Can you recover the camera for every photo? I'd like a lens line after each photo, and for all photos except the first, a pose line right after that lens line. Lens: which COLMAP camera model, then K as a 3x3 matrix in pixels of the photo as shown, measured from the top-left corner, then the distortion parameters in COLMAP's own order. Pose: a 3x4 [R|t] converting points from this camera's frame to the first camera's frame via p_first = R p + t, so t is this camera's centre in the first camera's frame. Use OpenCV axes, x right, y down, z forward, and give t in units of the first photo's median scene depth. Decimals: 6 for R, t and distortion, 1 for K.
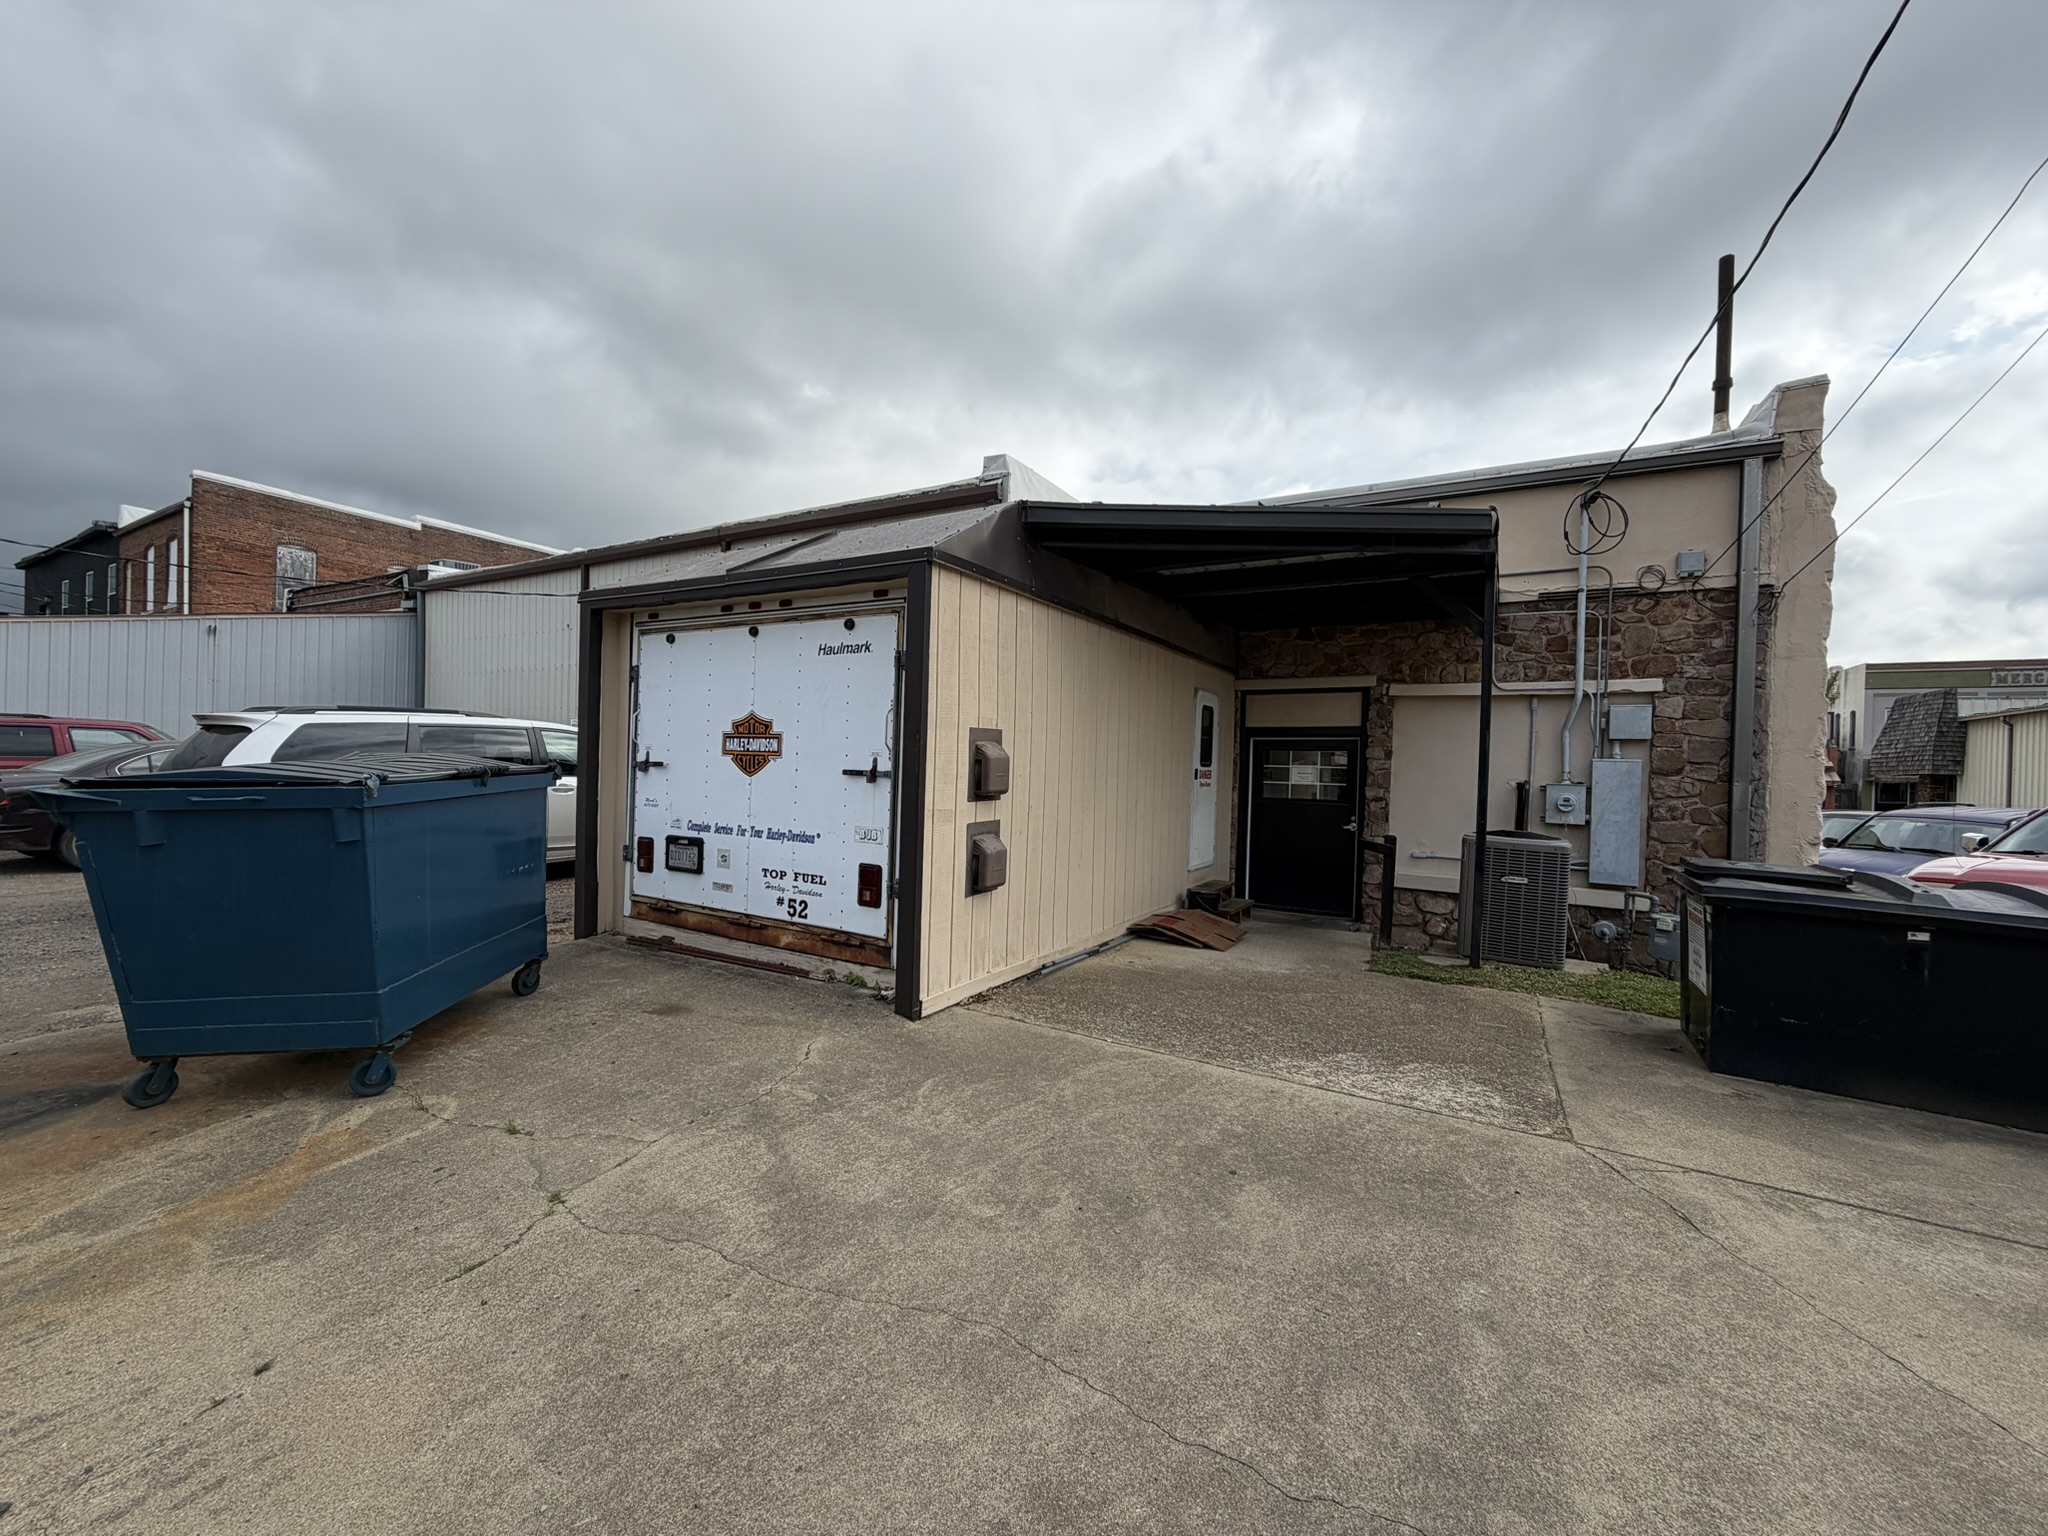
lens RADIAL K [[818.8, 0, 1024.0], [0, 818.8, 768.0], [0, 0, 1]] dist [0.001480, 0.000085]
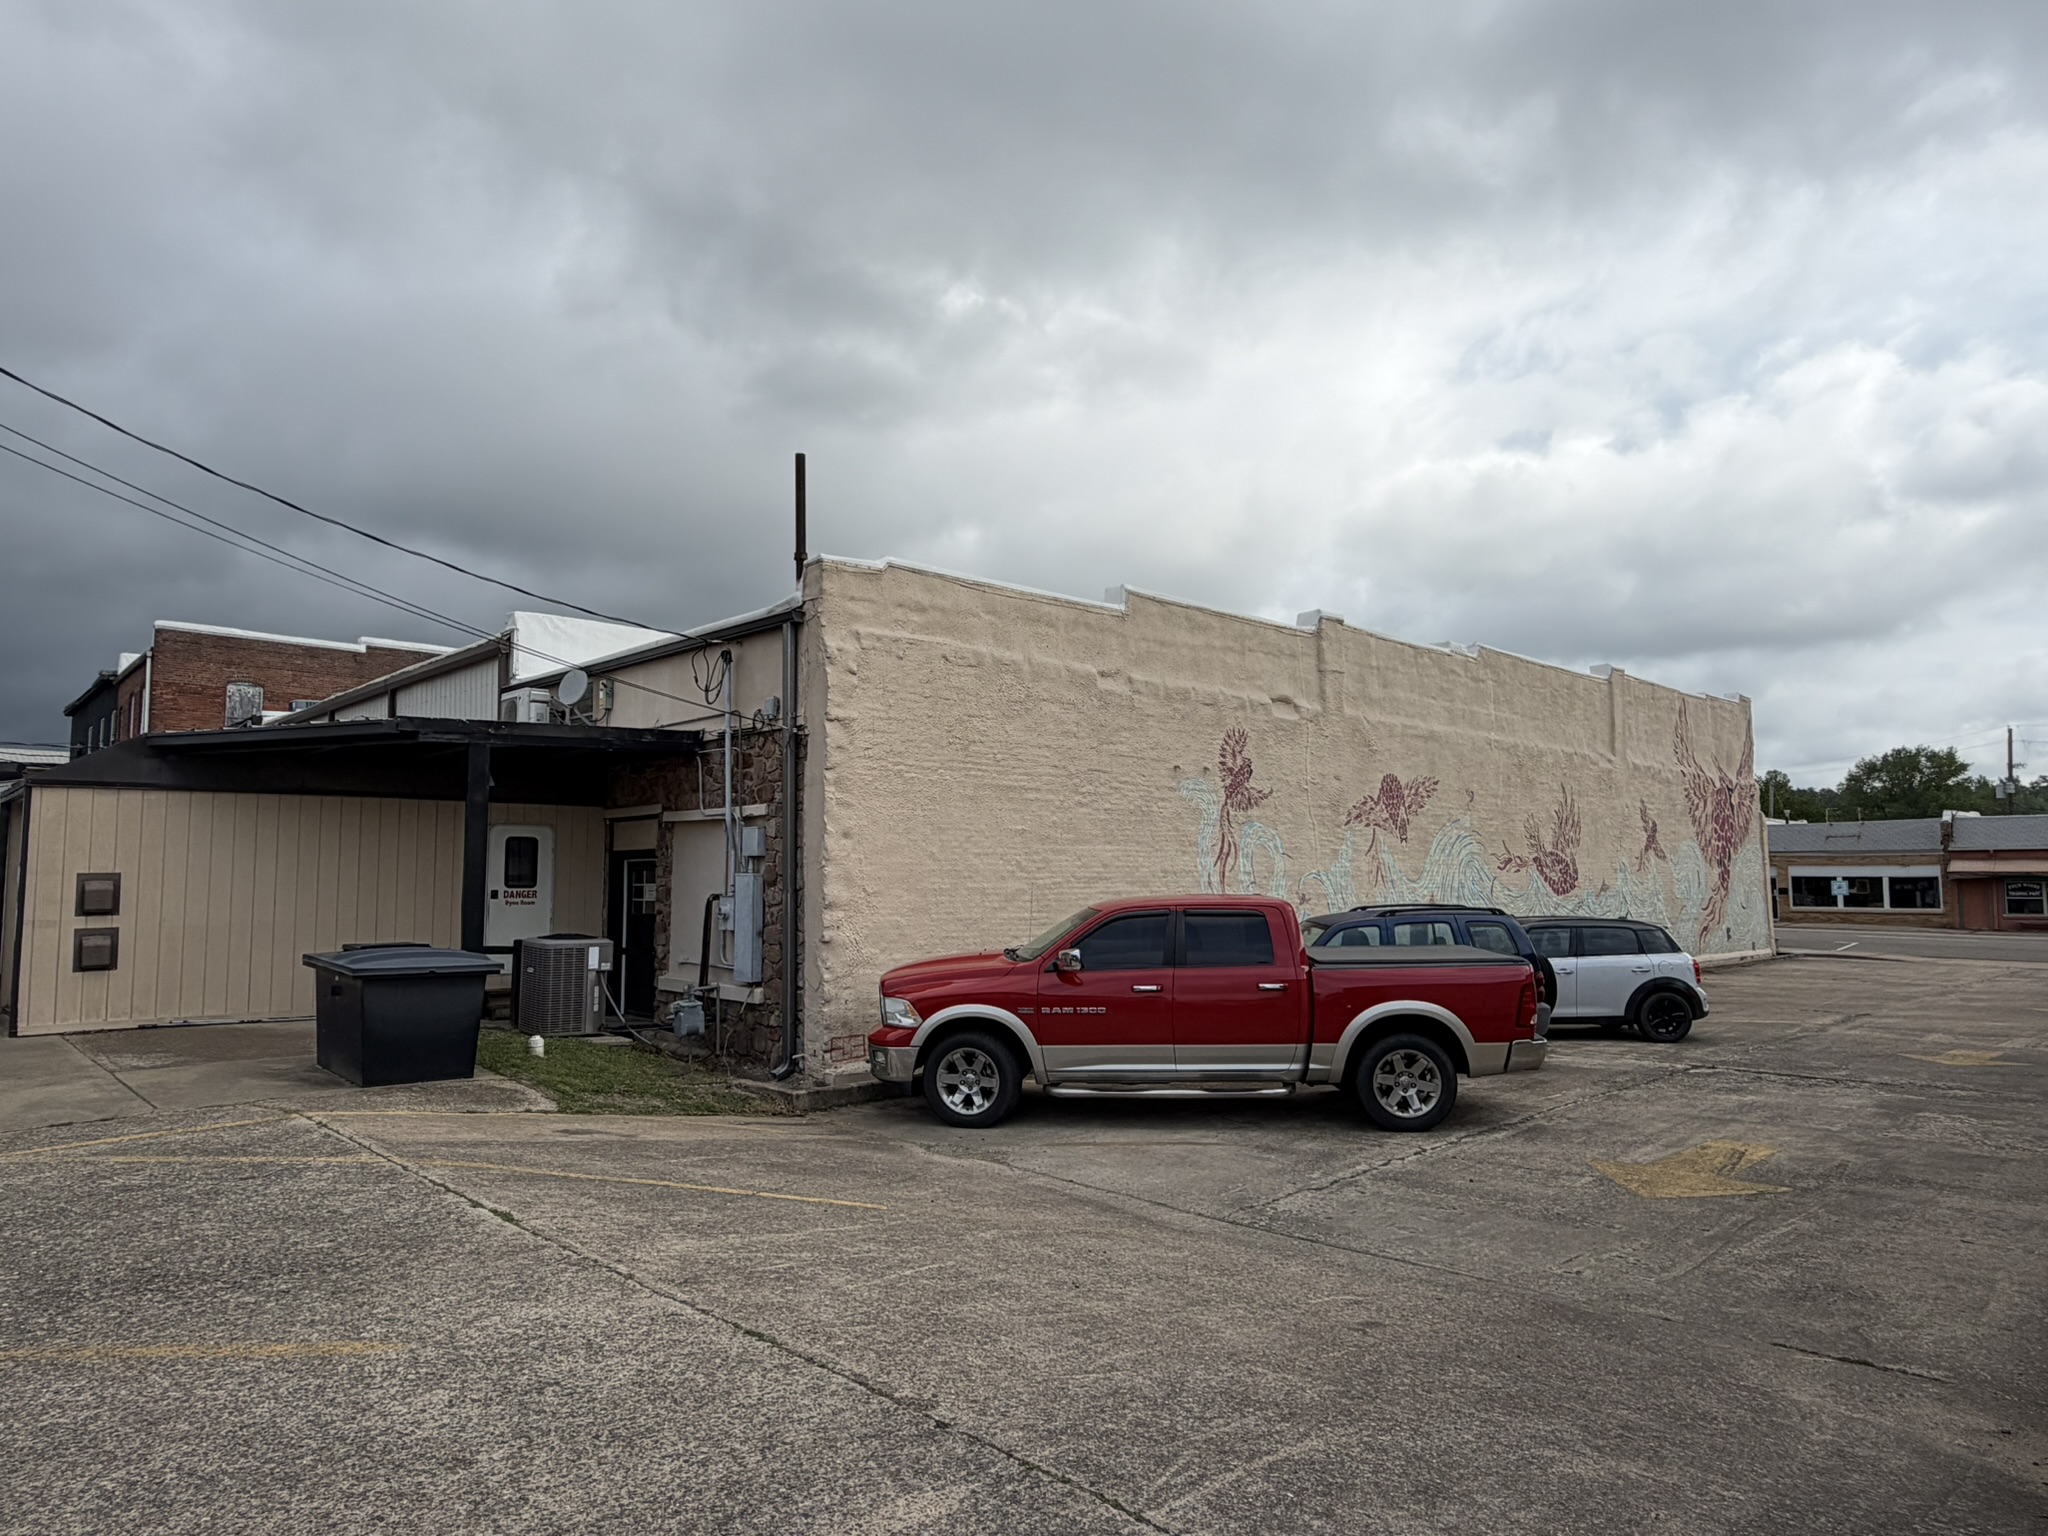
lens RADIAL K [[1231.2, 0, 1024.0], [0, 1231.2, 768.0], [0, 0, 1]] dist [-0.001740, -0.000546]
pose [[0.960551, -0.052915, -0.273022, 1.392739], [0.026188, 0.994579, -0.100630, 0.023738], [0.276867, 0.089510, 0.956730, -0.517460]]
